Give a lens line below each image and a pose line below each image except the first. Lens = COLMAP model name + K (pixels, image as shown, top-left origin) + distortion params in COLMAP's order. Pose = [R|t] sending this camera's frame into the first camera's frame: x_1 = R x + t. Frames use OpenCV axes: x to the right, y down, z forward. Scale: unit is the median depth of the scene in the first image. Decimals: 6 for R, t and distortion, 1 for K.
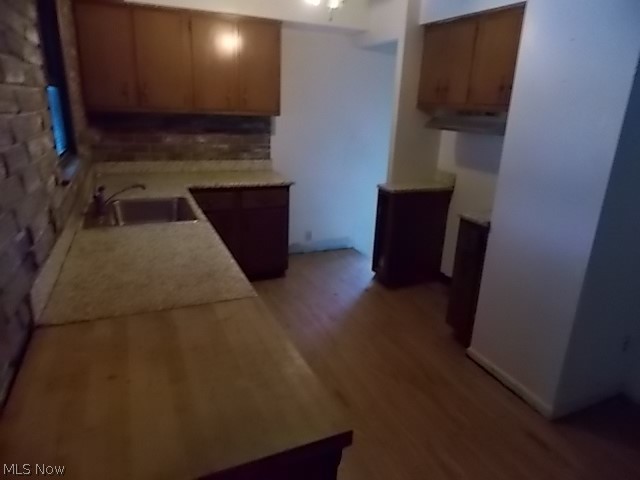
lens RADIAL K [[422.8, 0, 320.0], [0, 422.8, 240.0], [0, 0, 1]] dist [0.002771, -0.000191]
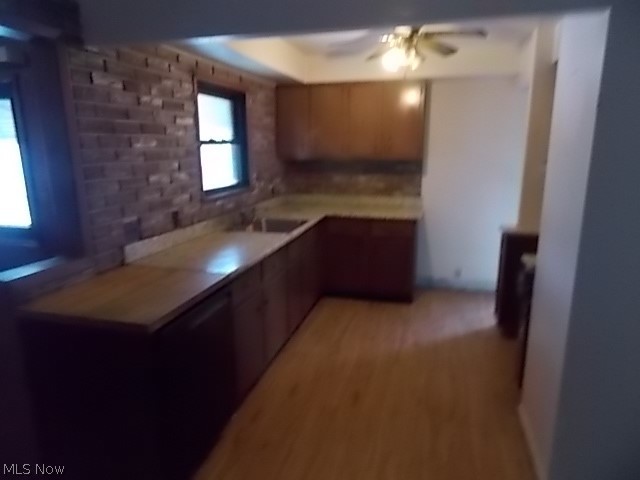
lens RADIAL K [[422.8, 0, 320.0], [0, 422.8, 240.0], [0, 0, 1]] dist [0.002771, -0.000191]
pose [[0.776046, 0.101127, -0.622516, 0.405756], [-0.161096, 0.986102, -0.040635, 0.006938], [0.609755, 0.131820, 0.781551, -0.011062]]
